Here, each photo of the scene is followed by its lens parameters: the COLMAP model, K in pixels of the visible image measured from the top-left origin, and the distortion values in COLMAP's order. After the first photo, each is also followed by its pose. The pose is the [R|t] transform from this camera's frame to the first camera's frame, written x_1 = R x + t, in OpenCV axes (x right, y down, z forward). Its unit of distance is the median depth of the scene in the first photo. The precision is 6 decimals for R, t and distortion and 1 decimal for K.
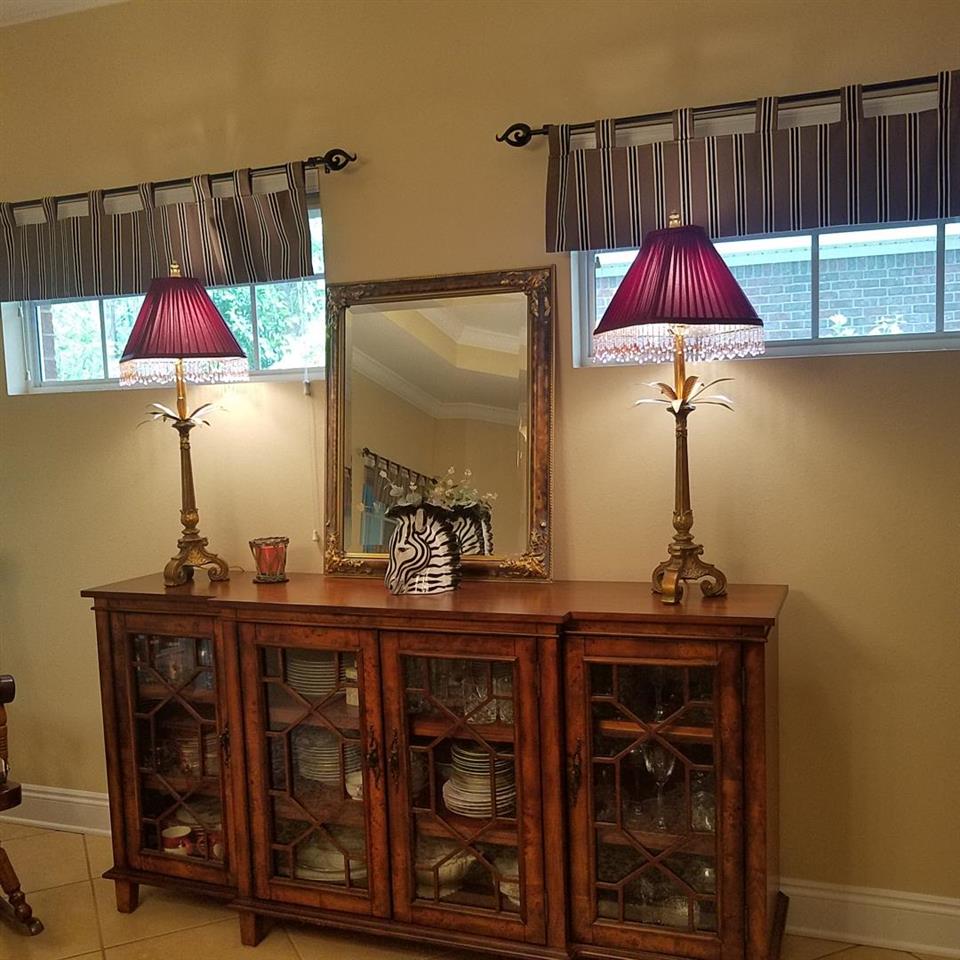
lens RADIAL K [[1007.9, 0, 478.4], [0, 1007.9, 478.1], [0, 0, 1]] dist [-0.019233, 0.000000]
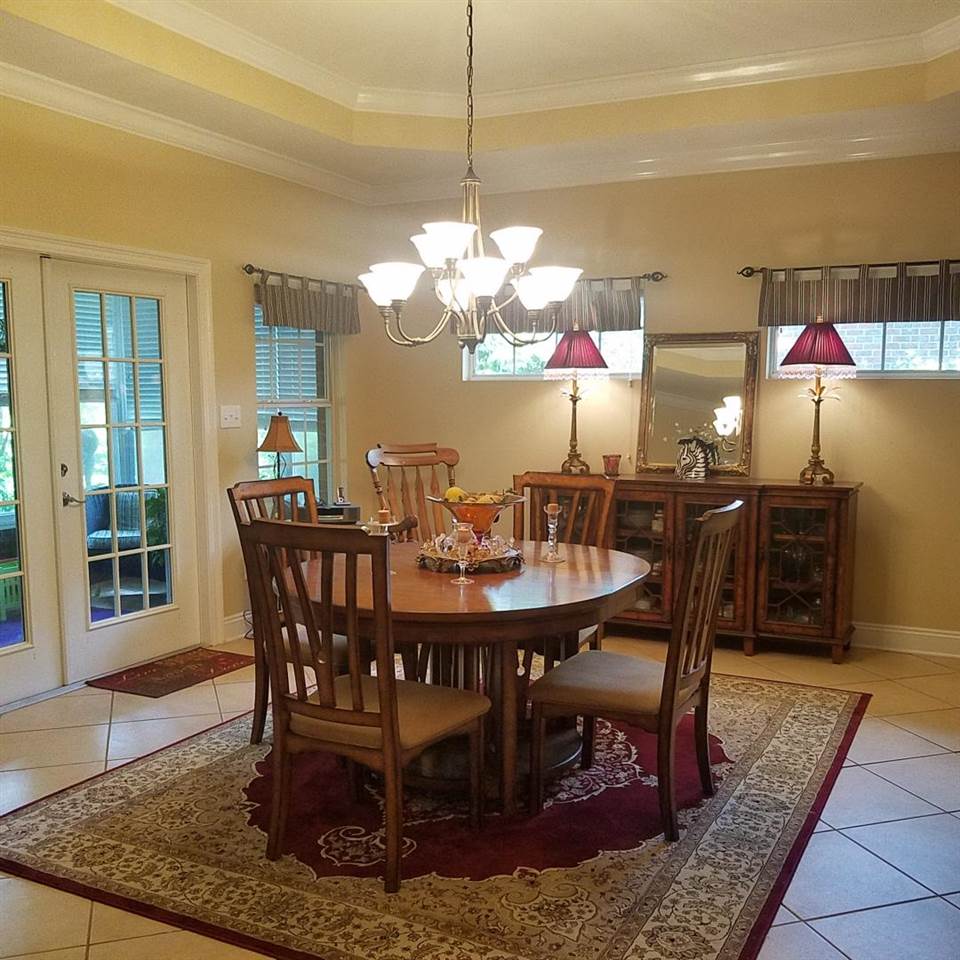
lens RADIAL K [[1007.9, 0, 471.0], [0, 1007.9, 501.9], [0, 0, 1]] dist [-0.019233, 0.000000]
pose [[0.991894, 0.047255, -0.117957, -0.280743], [-0.042213, 0.998100, 0.044885, 0.087393], [0.119854, -0.039542, 0.992004, -1.283025]]
